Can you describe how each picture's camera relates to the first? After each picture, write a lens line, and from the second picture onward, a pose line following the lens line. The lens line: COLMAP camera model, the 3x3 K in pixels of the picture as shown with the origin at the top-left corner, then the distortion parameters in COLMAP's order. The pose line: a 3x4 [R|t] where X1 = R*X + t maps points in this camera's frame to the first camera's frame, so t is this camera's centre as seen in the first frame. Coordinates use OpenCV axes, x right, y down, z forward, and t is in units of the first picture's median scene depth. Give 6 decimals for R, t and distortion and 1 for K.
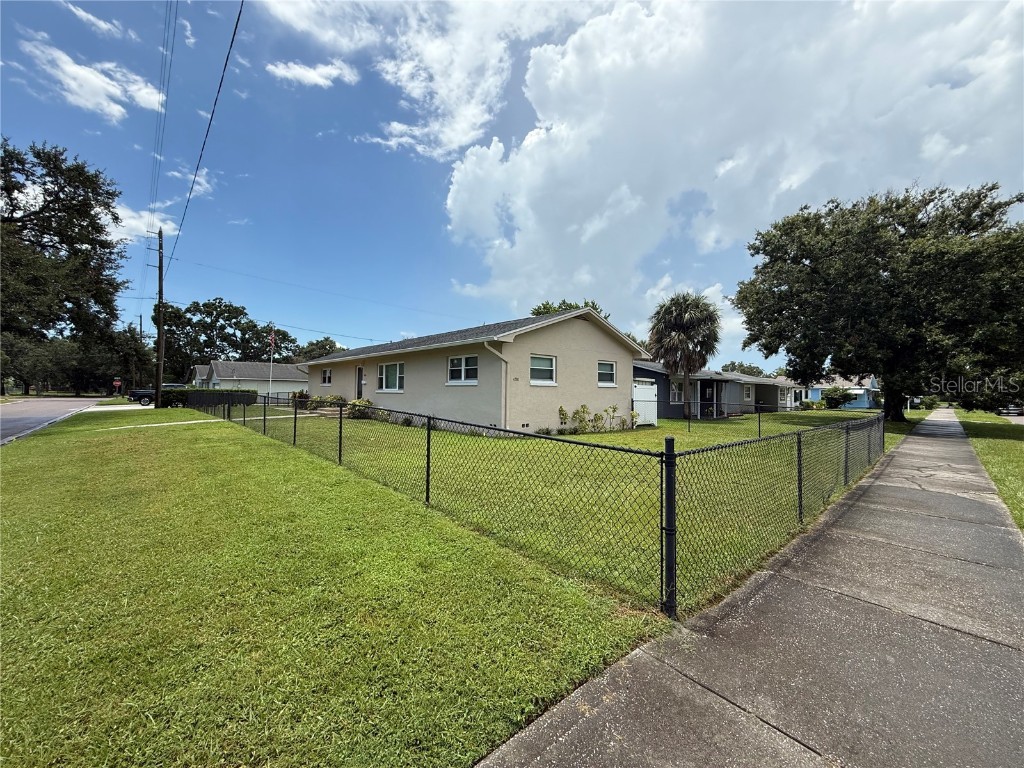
lens RADIAL K [[406.0, 0, 517.4], [0, 406.0, 383.6], [0, 0, 1]] dist [0.003770, -0.001908]
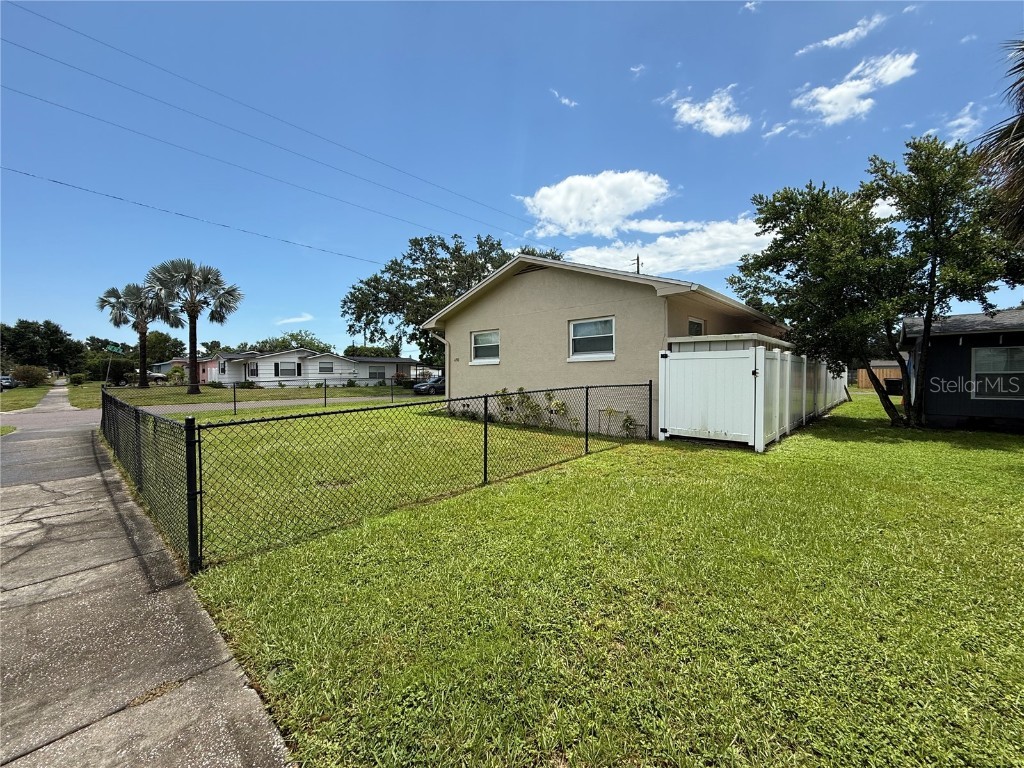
lens RADIAL K [[406.0, 0, 515.1], [0, 406.0, 376.7], [0, 0, 1]] dist [0.003770, -0.001908]
pose [[0.054284, -0.000098, -0.998526, 0.769926], [0.029964, 0.999550, 0.001531, 0.026549], [0.998076, -0.030003, 0.054263, 0.793405]]
